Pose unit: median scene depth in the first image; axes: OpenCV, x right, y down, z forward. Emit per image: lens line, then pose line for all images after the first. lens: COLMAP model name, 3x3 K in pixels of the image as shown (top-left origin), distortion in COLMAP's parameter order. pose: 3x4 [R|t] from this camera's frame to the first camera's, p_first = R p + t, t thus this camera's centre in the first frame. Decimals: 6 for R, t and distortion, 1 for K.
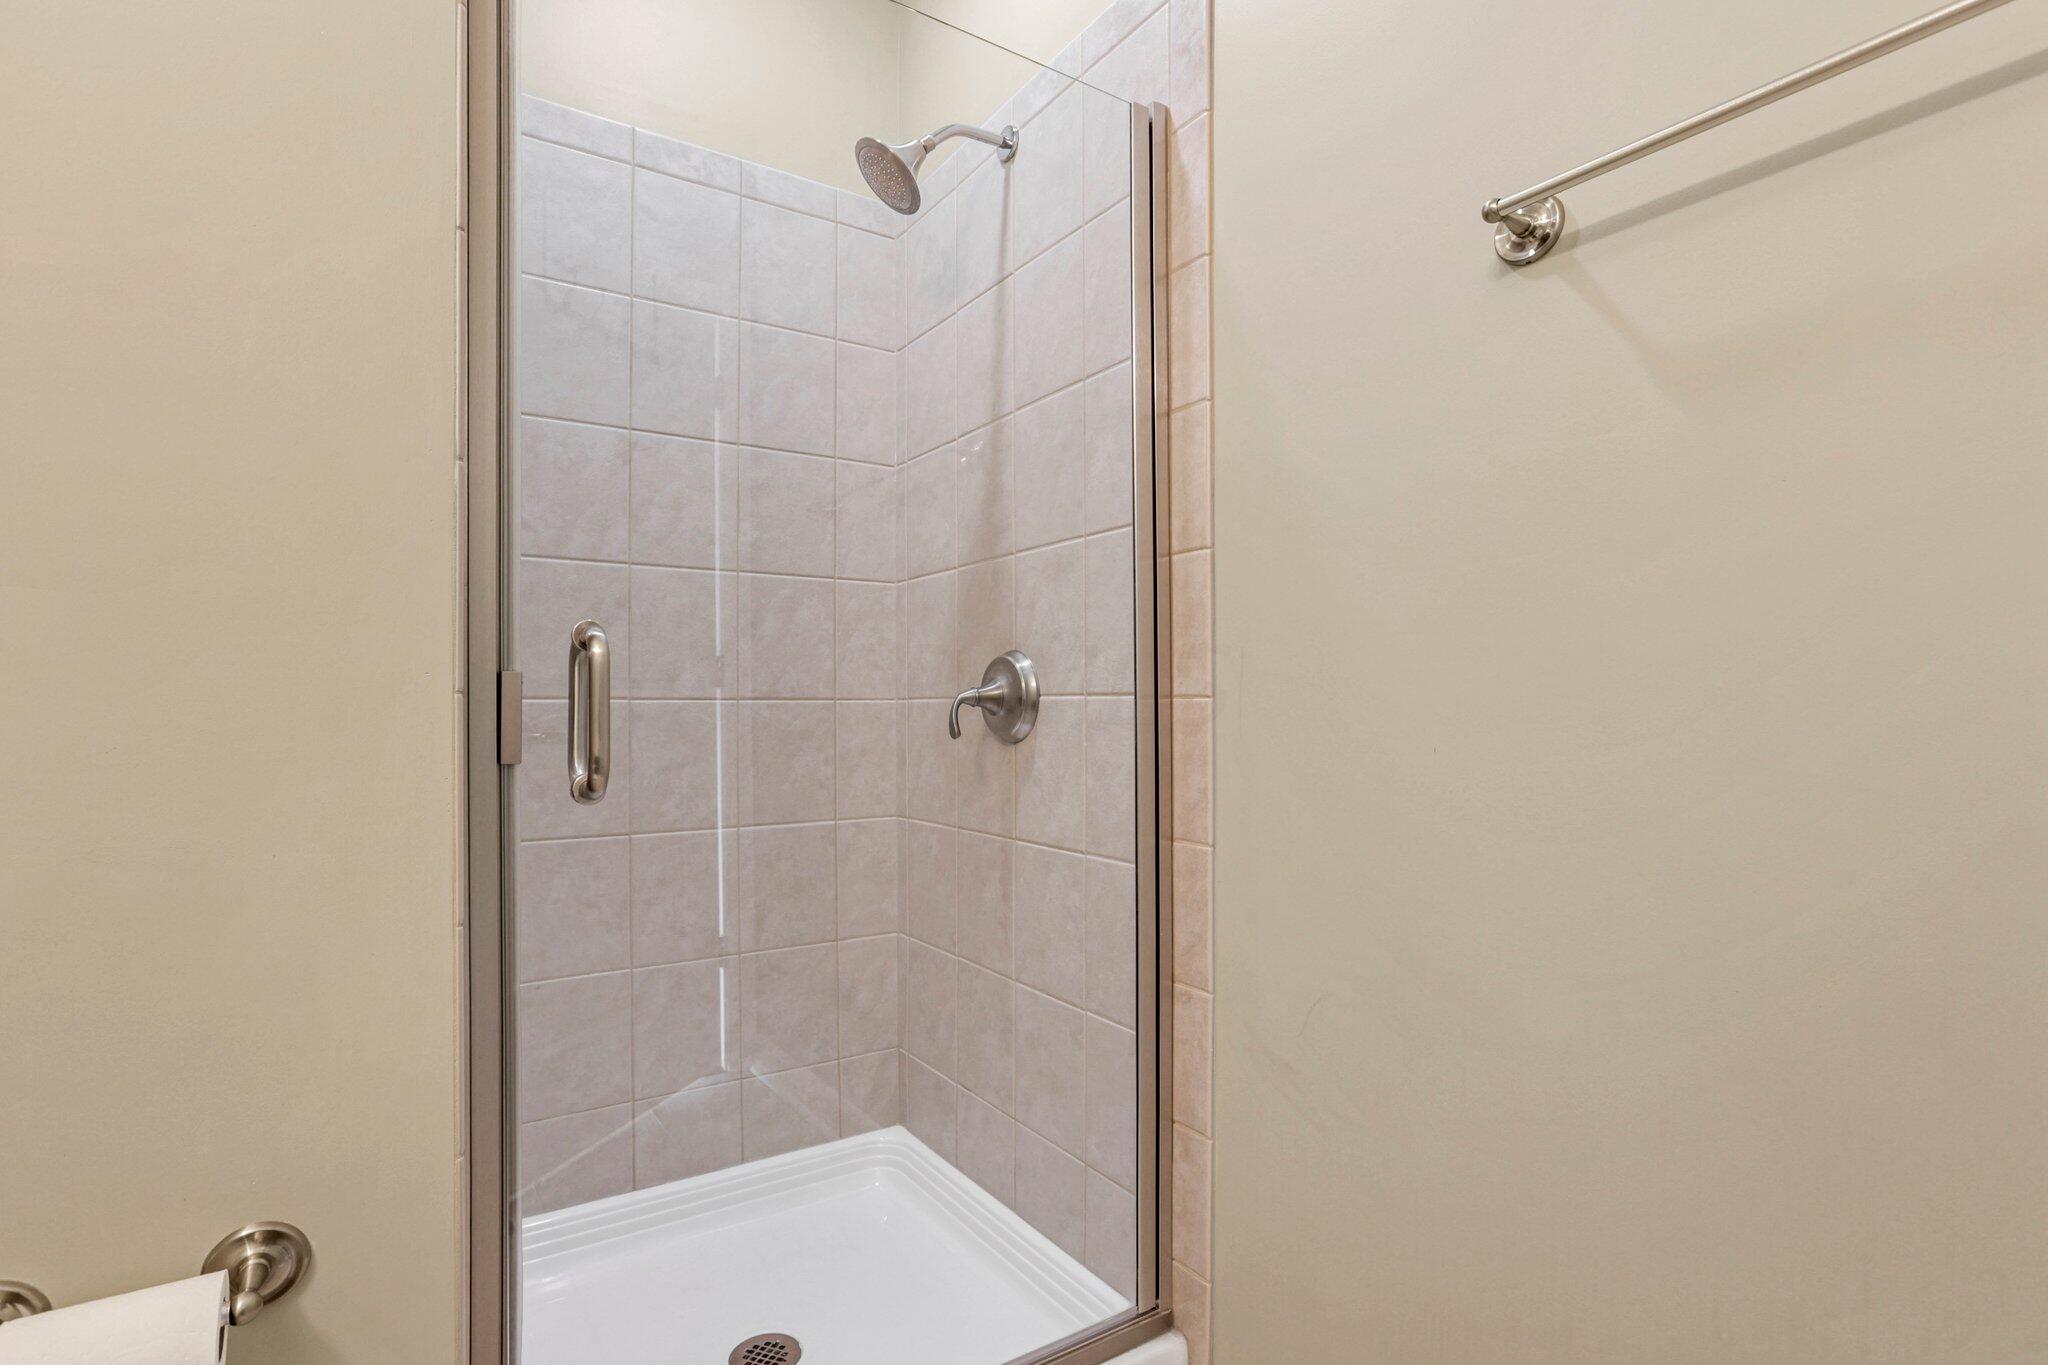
lens RADIAL K [[976.2, 0, 1010.8], [0, 976.2, 705.2], [0, 0, 1]] dist [-0.032768, 0.000399]
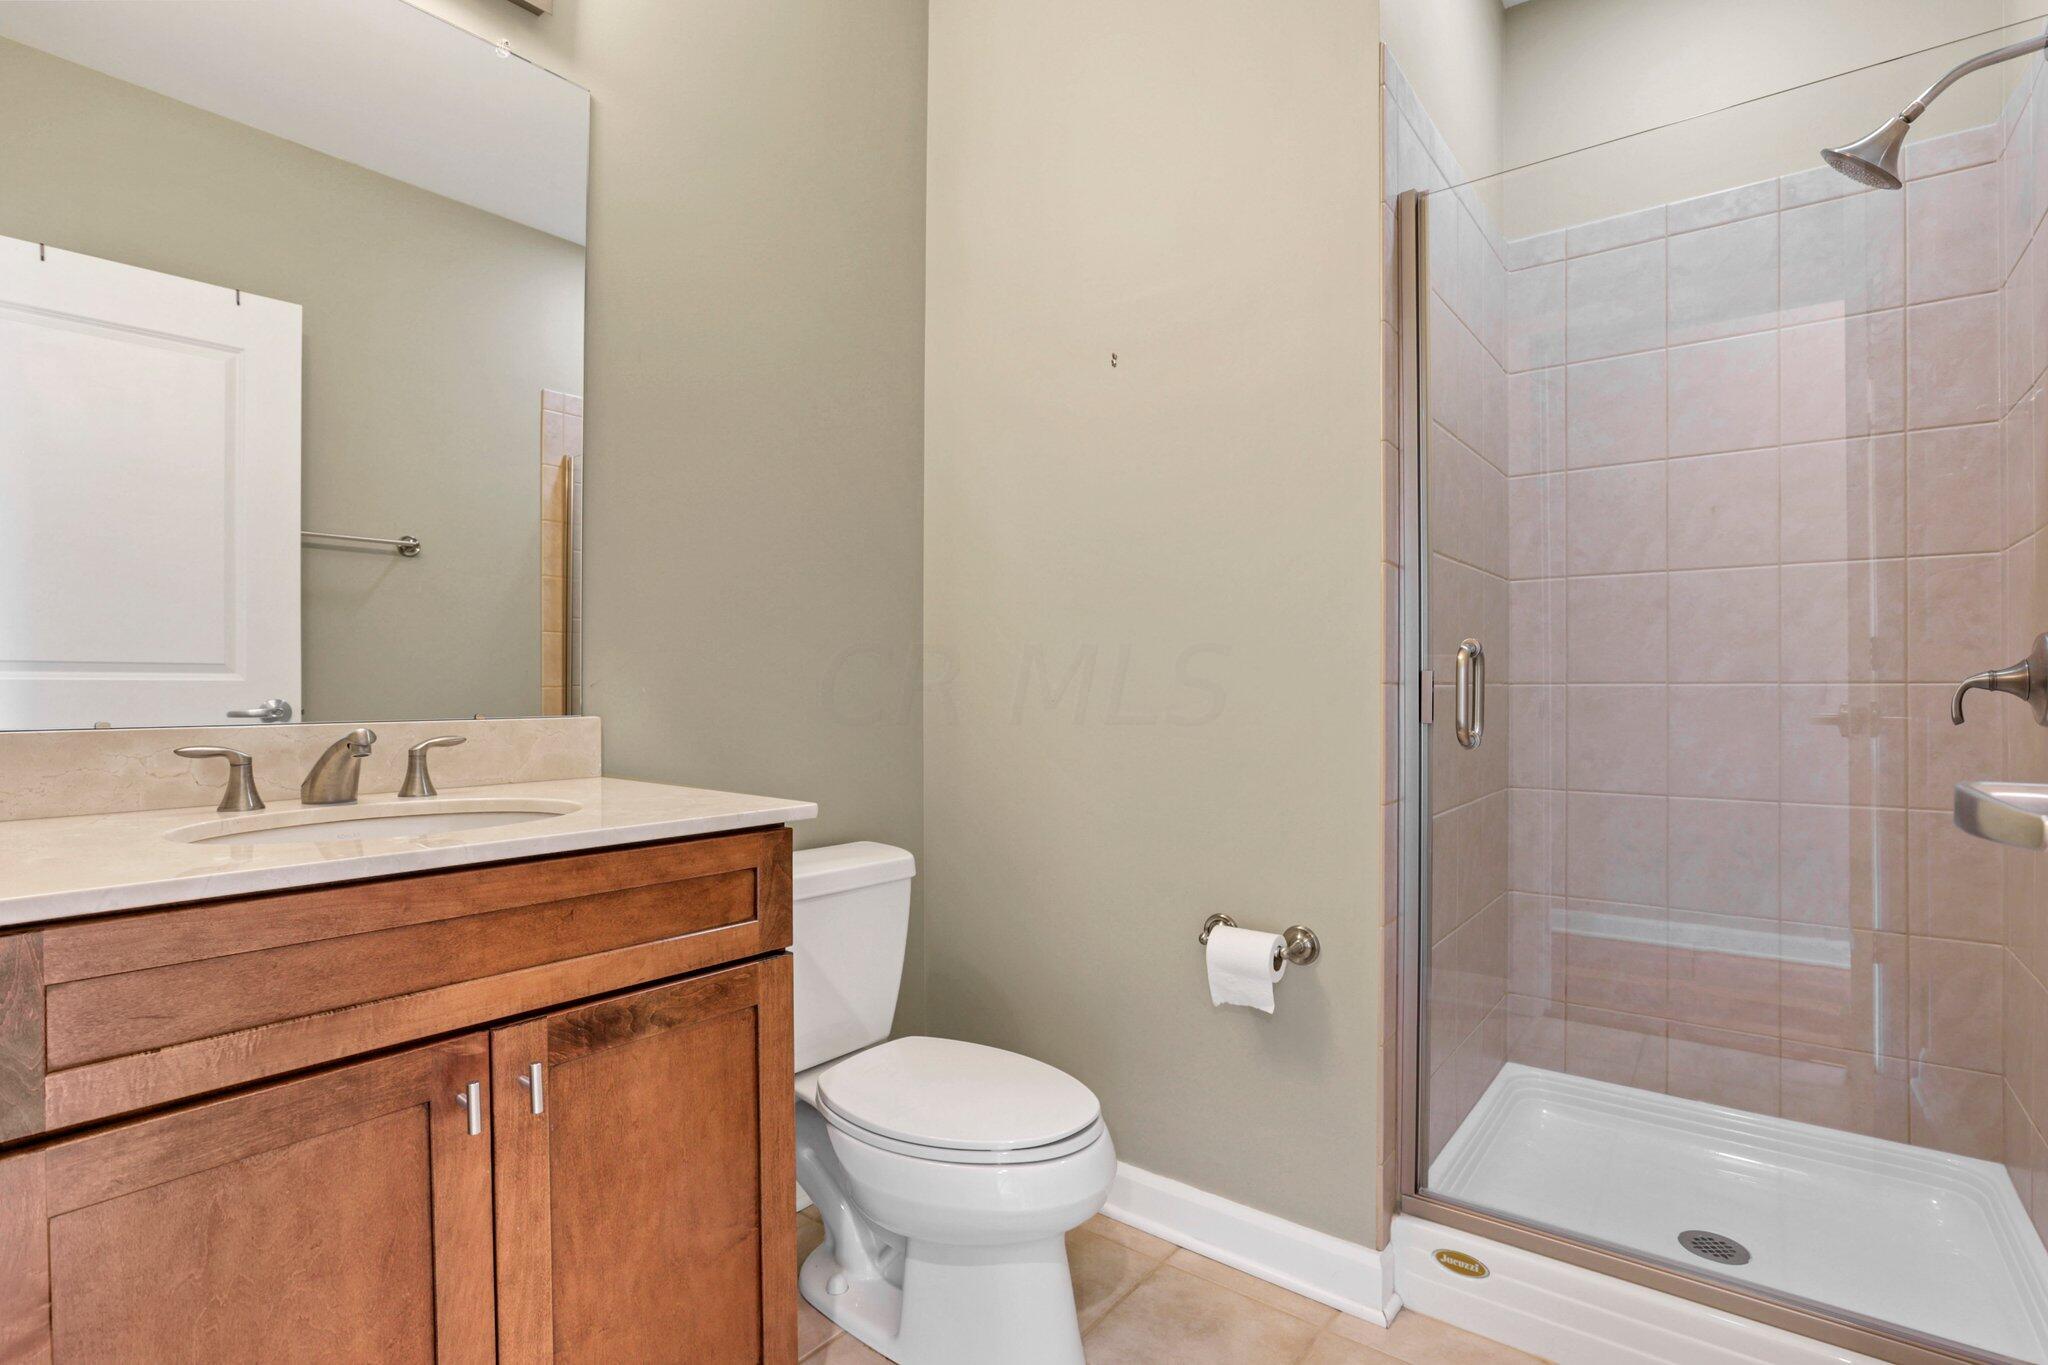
lens RADIAL K [[976.2, 0, 1010.8], [0, 976.2, 705.2], [0, 0, 1]] dist [-0.032768, 0.000399]
pose [[0.312931, 0.018037, -0.949605, 0.486132], [-0.000653, 0.999824, 0.018776, -0.000704], [0.949776, -0.005256, 0.312887, -0.147101]]
